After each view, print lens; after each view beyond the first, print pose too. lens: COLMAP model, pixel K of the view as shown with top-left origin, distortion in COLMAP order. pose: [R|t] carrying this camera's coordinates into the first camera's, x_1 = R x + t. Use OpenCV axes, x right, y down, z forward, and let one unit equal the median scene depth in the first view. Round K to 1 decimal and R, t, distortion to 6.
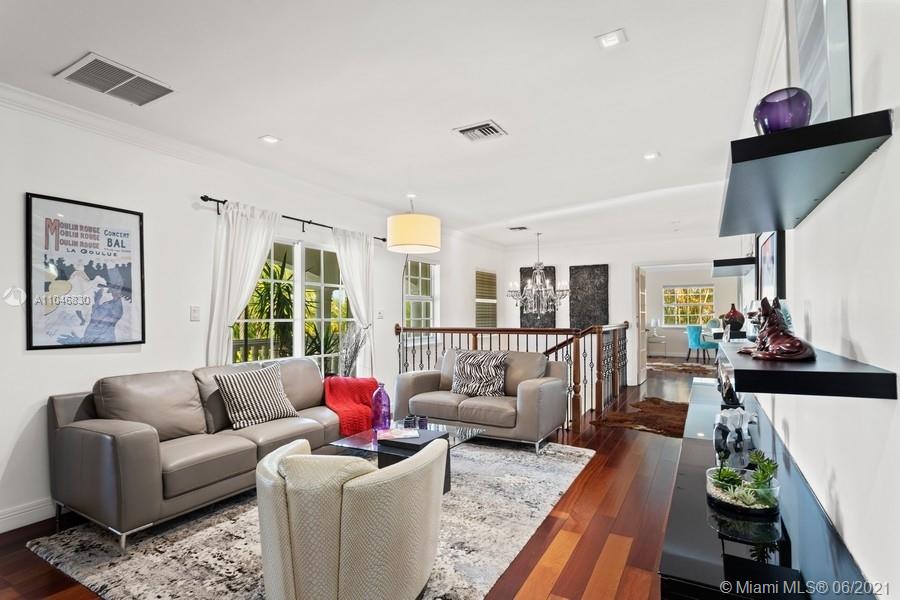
lens RADIAL K [[450.4, 0, 445.7], [0, 450.4, 309.8], [0, 0, 1]] dist [-0.000788, -0.000123]
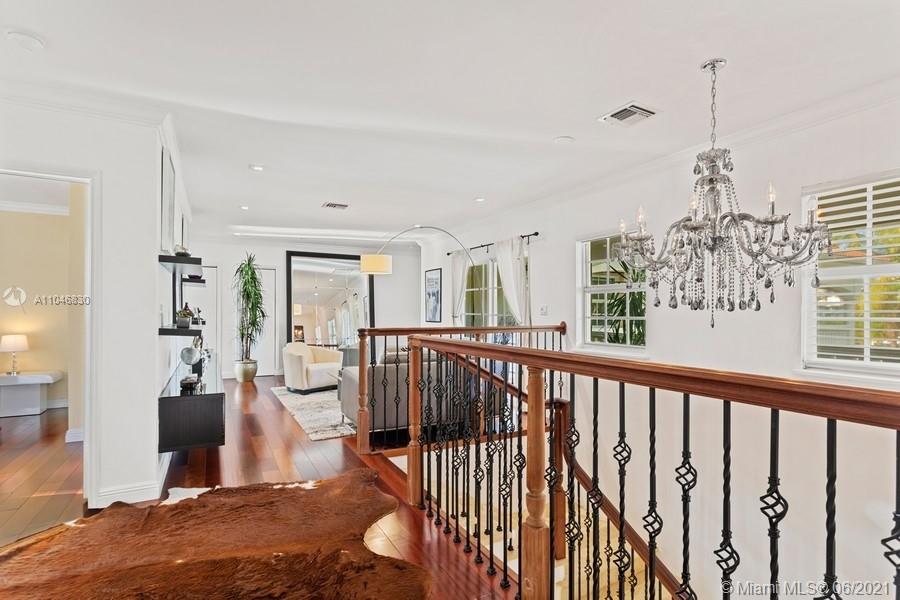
lens RADIAL K [[450.4, 0, 445.7], [0, 450.4, 309.8], [0, 0, 1]] dist [-0.000788, -0.000123]
pose [[-0.538453, -0.002390, -0.842652, 0.866988], [0.002896, 0.999985, -0.004687, 0.010386], [0.842651, -0.004964, -0.538438, 1.504287]]
